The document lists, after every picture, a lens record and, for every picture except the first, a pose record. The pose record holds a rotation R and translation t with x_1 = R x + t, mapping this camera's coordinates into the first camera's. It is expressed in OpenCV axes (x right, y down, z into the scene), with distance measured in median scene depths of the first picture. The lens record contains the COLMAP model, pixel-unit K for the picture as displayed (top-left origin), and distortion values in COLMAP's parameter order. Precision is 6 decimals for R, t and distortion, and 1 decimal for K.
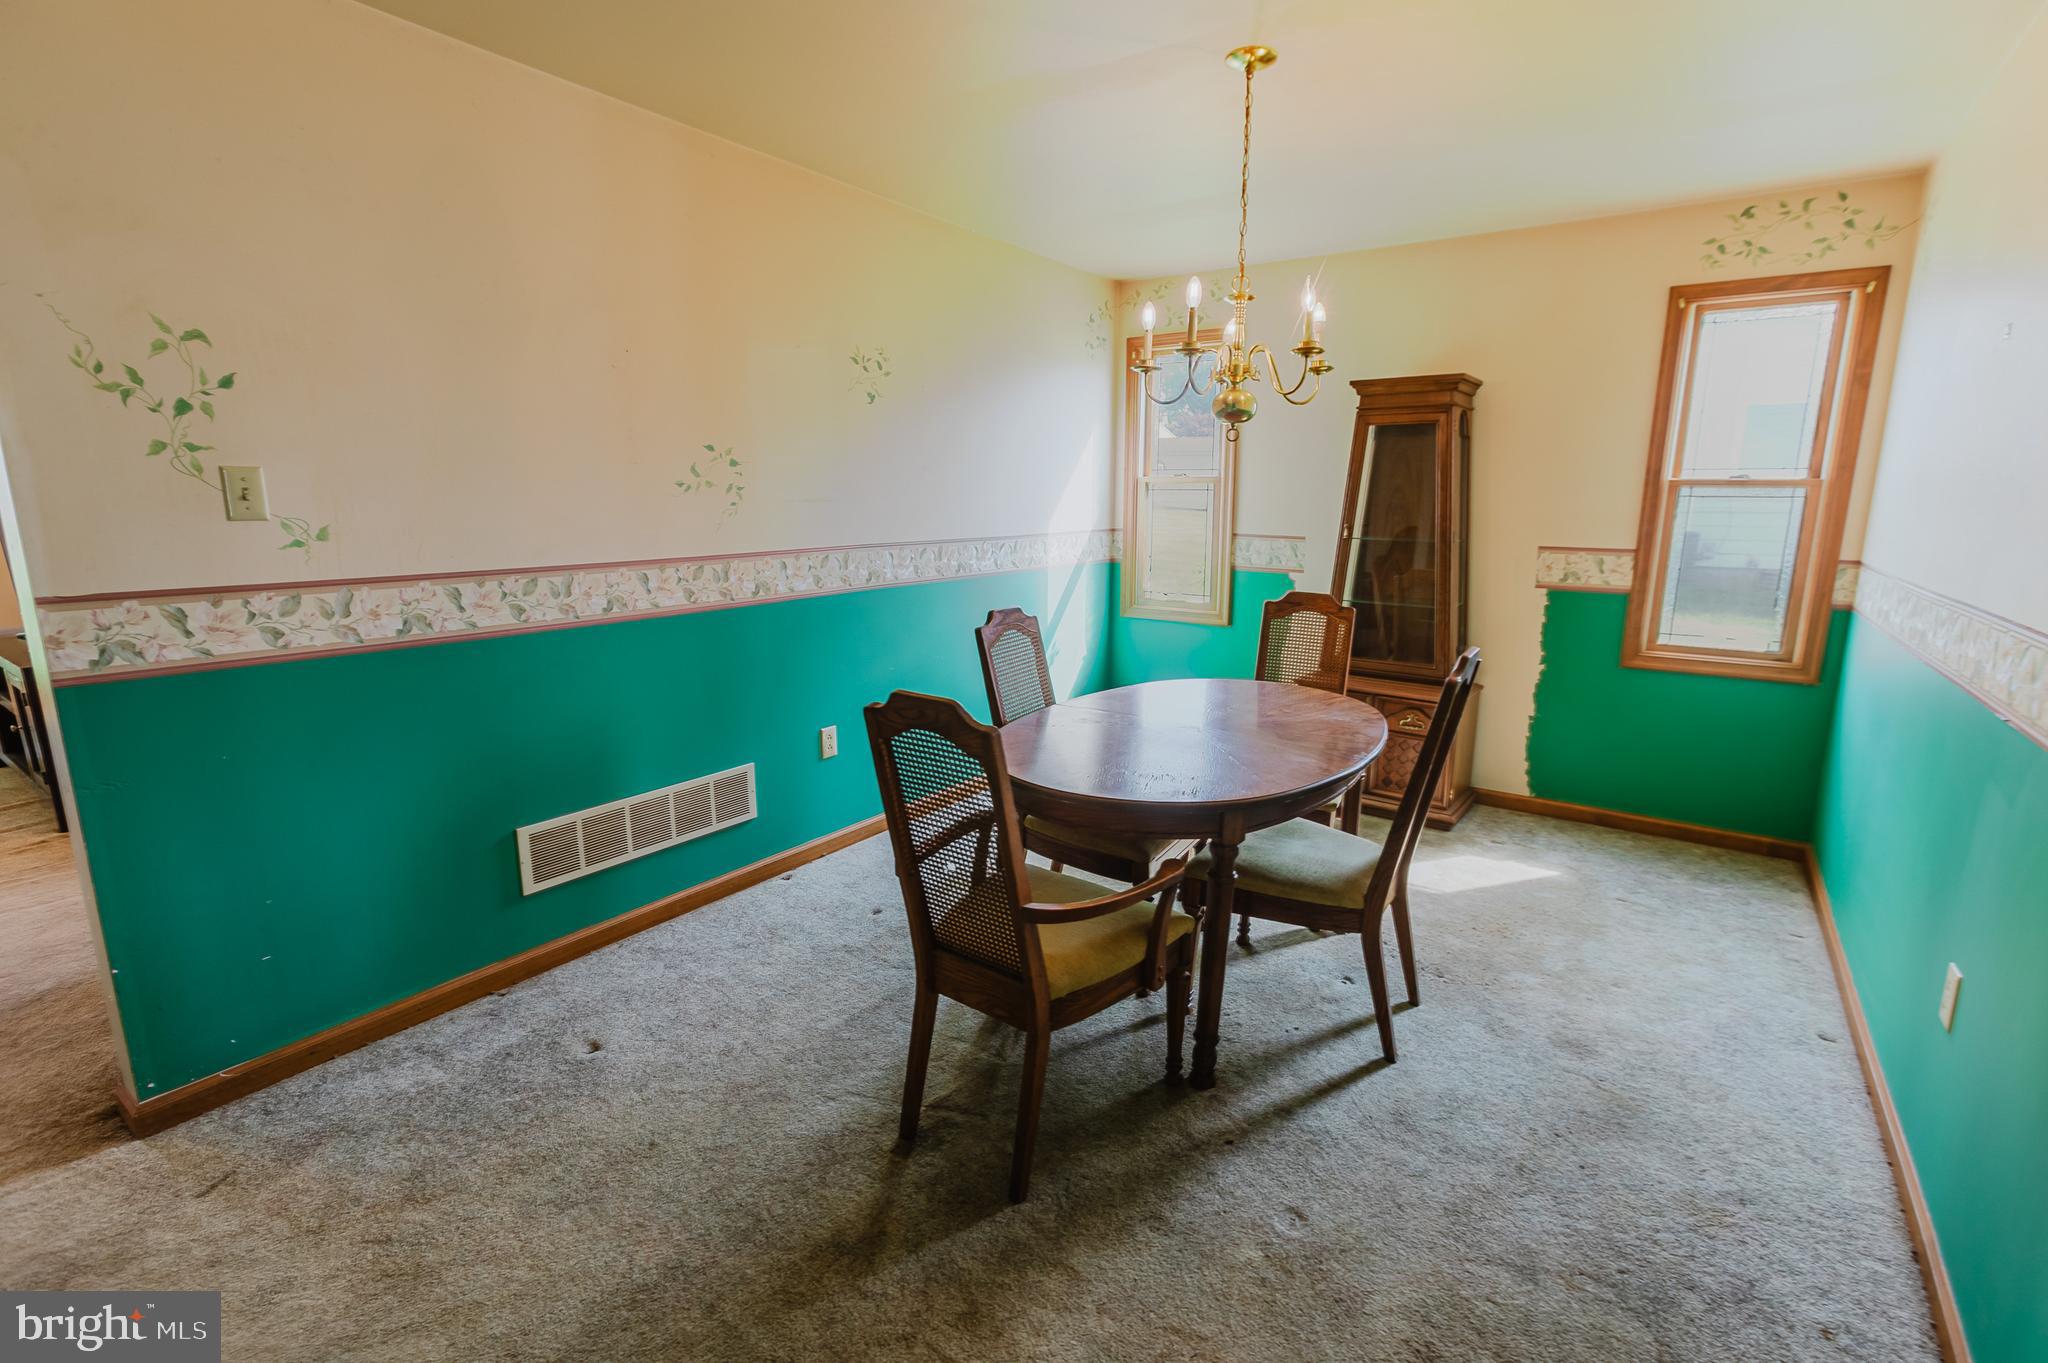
lens RADIAL K [[990.6, 0, 1024.0], [0, 990.6, 681.5], [0, 0, 1]] dist [0.052818, 0.000459]
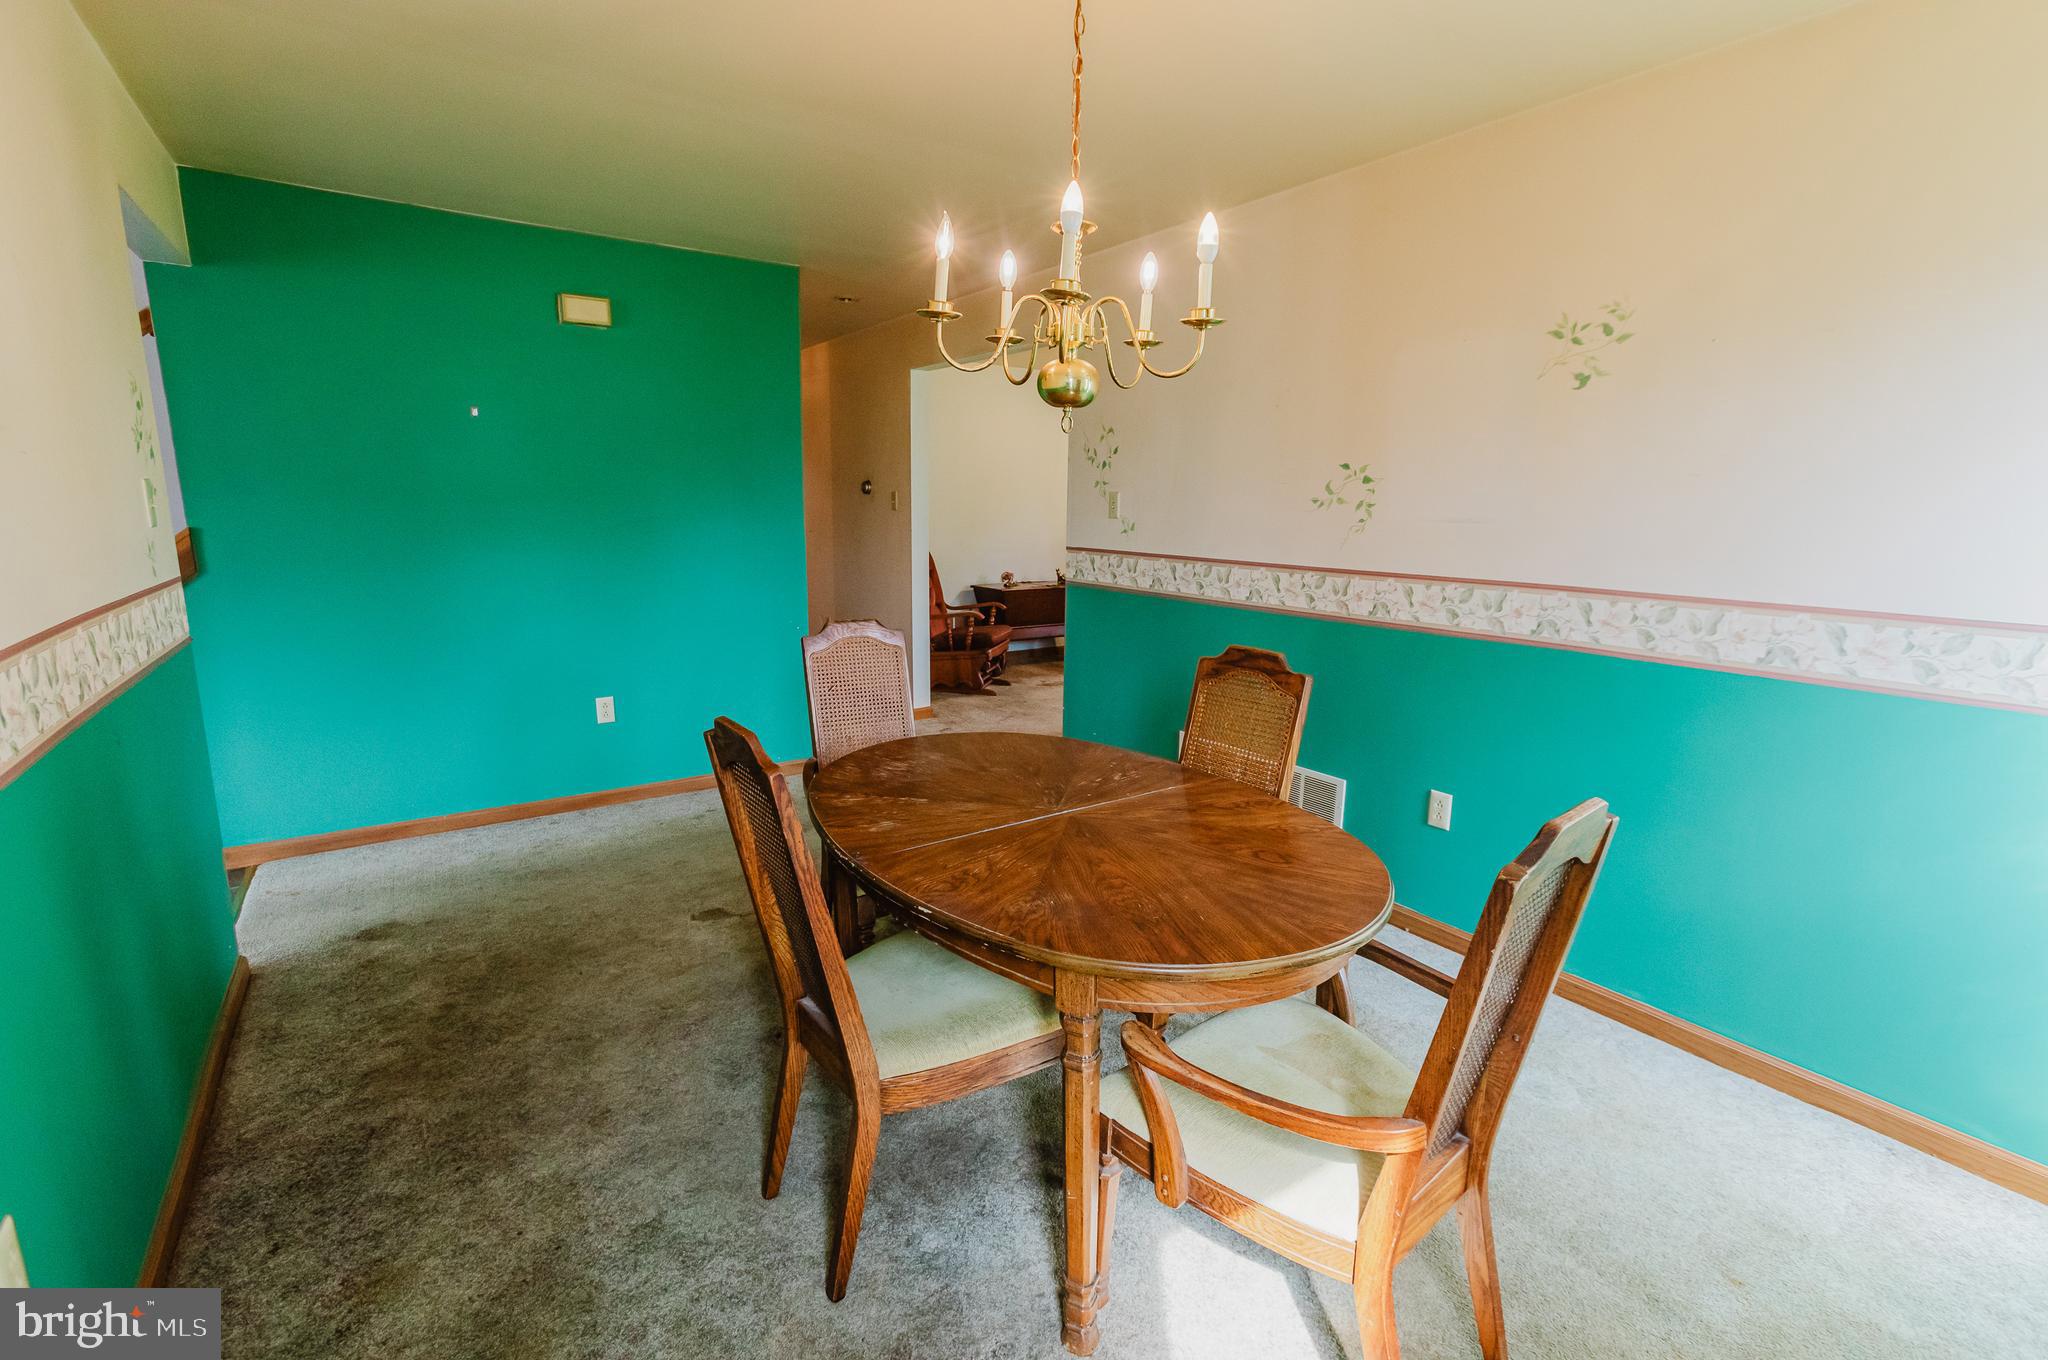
lens RADIAL K [[905.0, 0, 1024.0], [0, 905.0, 680.0], [0, 0, 1]] dist [0.070007, -0.048673]
pose [[-0.343992, 0.182754, -0.921016, 0.673360], [-0.196587, 0.945121, 0.260960, -0.190872], [0.918163, 0.270828, -0.289187, 0.951921]]
